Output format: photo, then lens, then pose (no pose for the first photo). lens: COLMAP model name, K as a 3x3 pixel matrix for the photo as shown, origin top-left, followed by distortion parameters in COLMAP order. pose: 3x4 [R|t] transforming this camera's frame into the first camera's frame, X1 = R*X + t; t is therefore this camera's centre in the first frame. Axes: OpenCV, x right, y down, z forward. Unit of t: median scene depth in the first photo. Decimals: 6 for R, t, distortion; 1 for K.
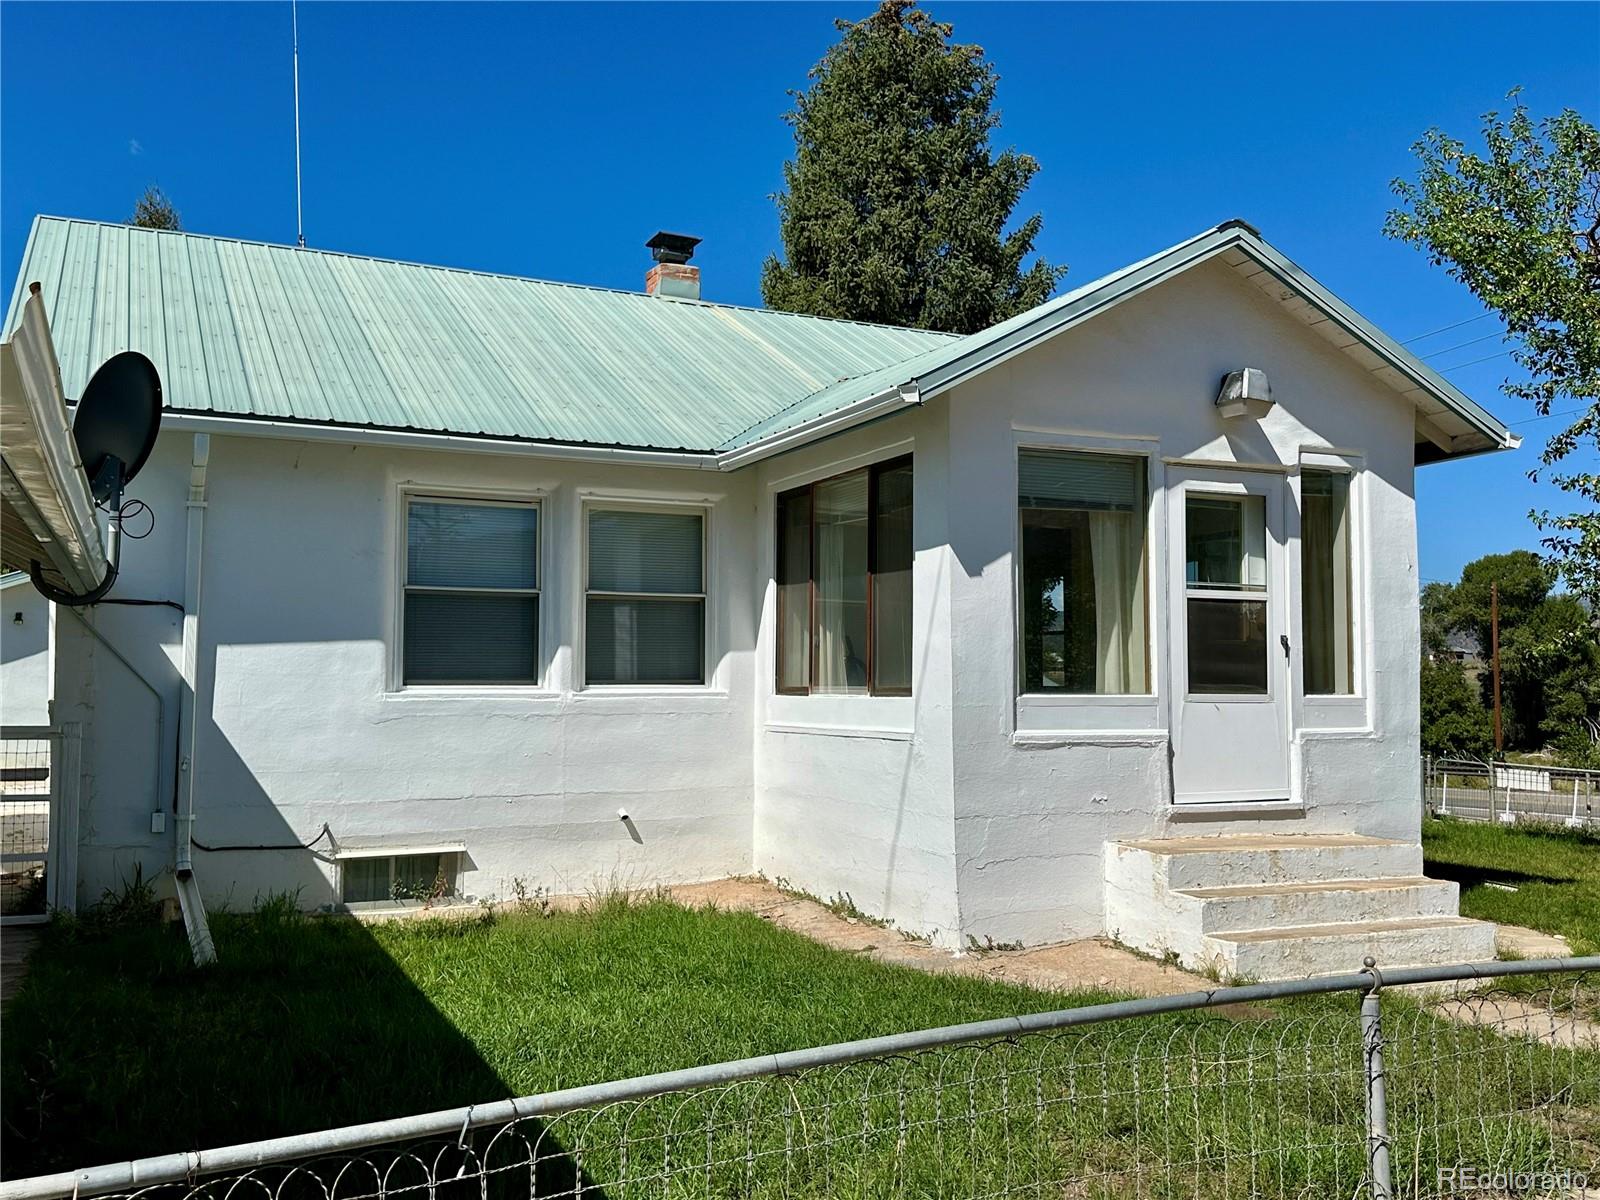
lens RADIAL K [[1409.0, 0, 800.0], [0, 1409.0, 600.0], [0, 0, 1]] dist [0.115171, -0.000965]
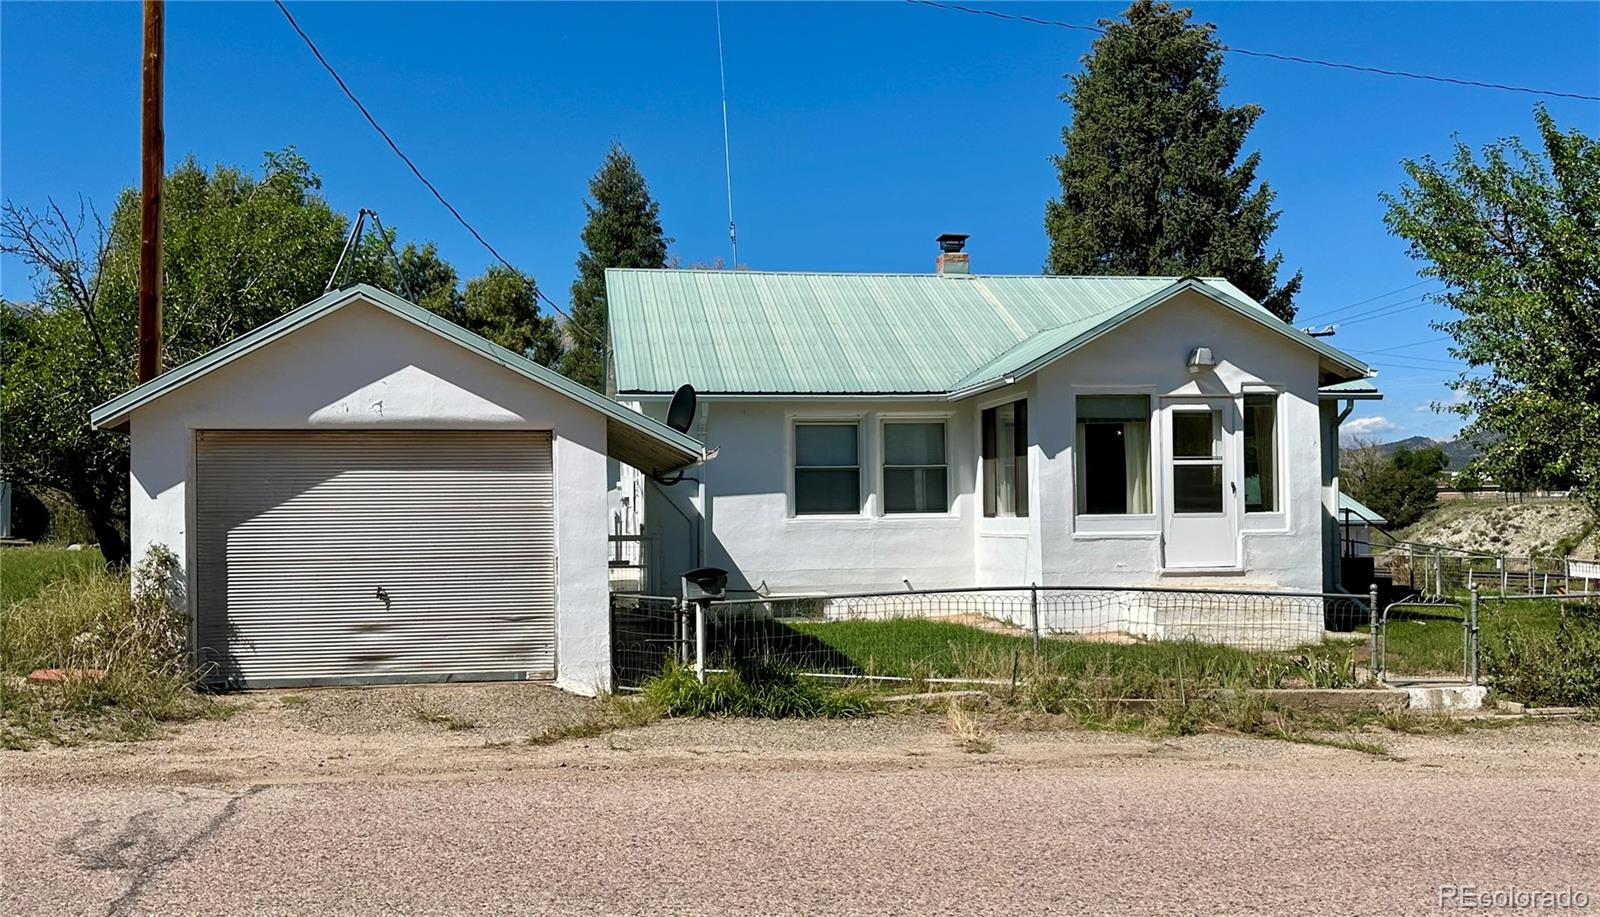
lens RADIAL K [[1426.1, 0, 800.0], [0, 1426.1, 458.5], [0, 0, 1]] dist [0.007433, 0.002638]
pose [[0.960167, -0.026015, -0.278212, 0.304755], [0.031825, 0.999359, 0.016388, -0.055465], [0.277607, -0.024589, 0.960380, -0.981968]]
